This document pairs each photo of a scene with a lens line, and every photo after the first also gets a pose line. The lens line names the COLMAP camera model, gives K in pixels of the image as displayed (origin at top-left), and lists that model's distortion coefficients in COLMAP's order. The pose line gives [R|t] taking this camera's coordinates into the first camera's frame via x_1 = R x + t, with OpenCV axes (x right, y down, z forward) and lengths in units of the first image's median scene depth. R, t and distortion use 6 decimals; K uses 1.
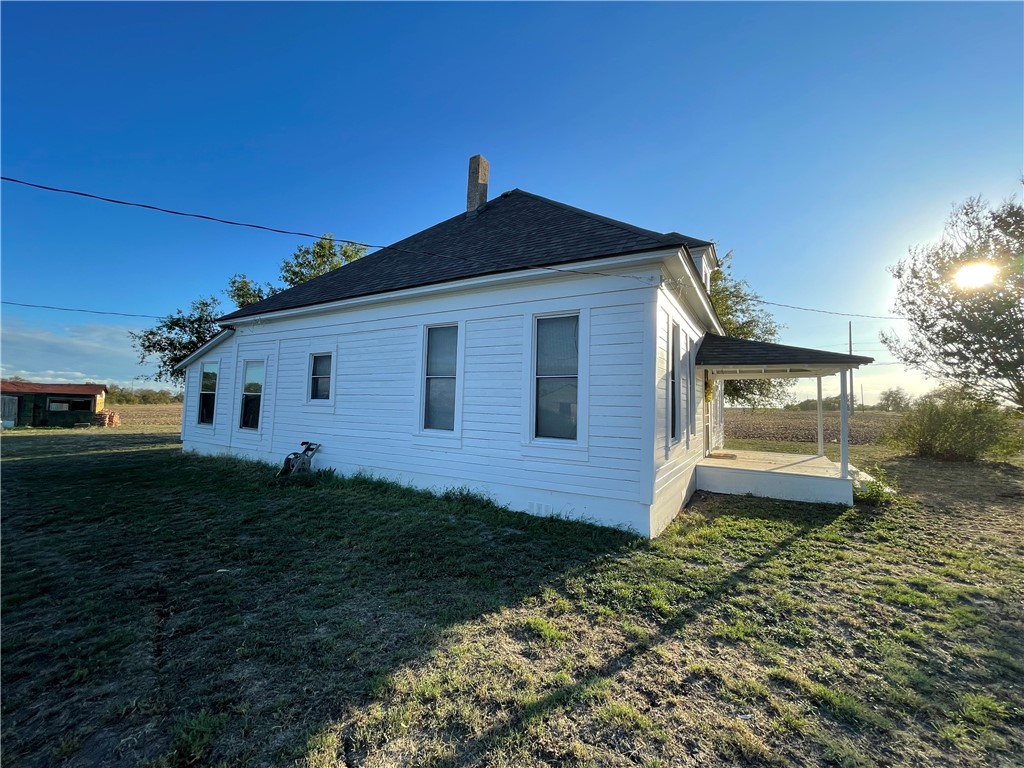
lens RADIAL K [[416.0, 0, 509.5], [0, 416.0, 378.2], [0, 0, 1]] dist [0.000319, -0.000002]
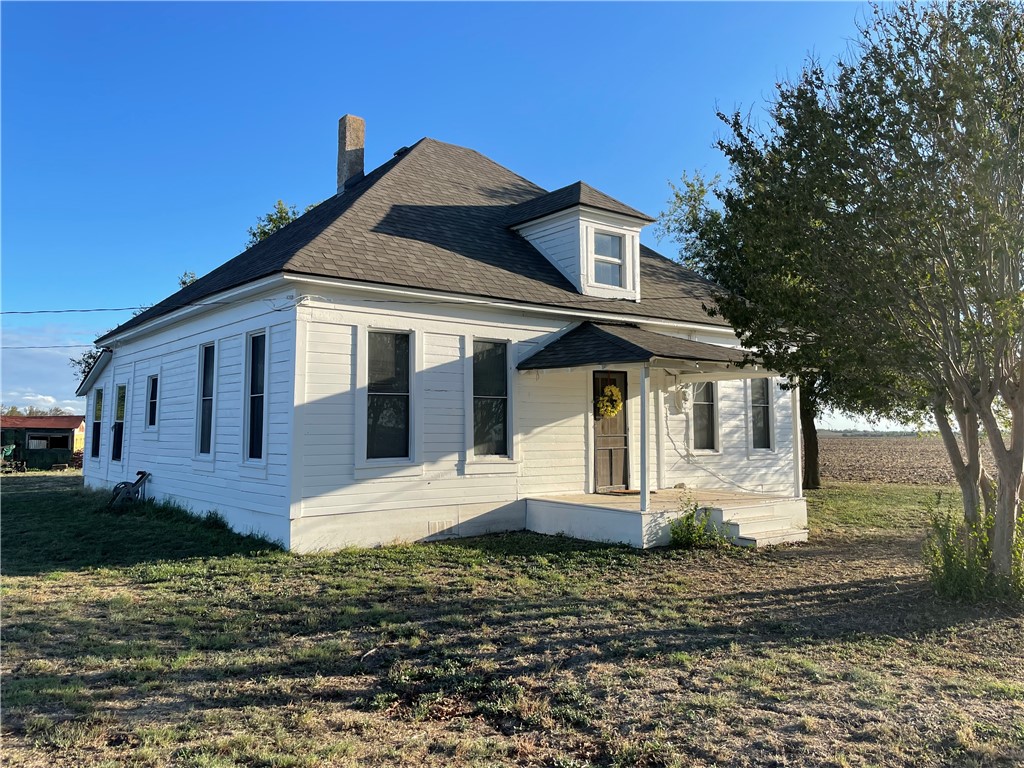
lens RADIAL K [[777.3, 0, 514.6], [0, 777.3, 382.9], [0, 0, 1]] dist [0.010004, 0.000836]
pose [[0.942955, -0.037282, -0.330827, 0.689057], [0.034693, 0.999304, -0.013730, 0.006207], [0.331108, 0.001469, 0.943592, -0.292056]]
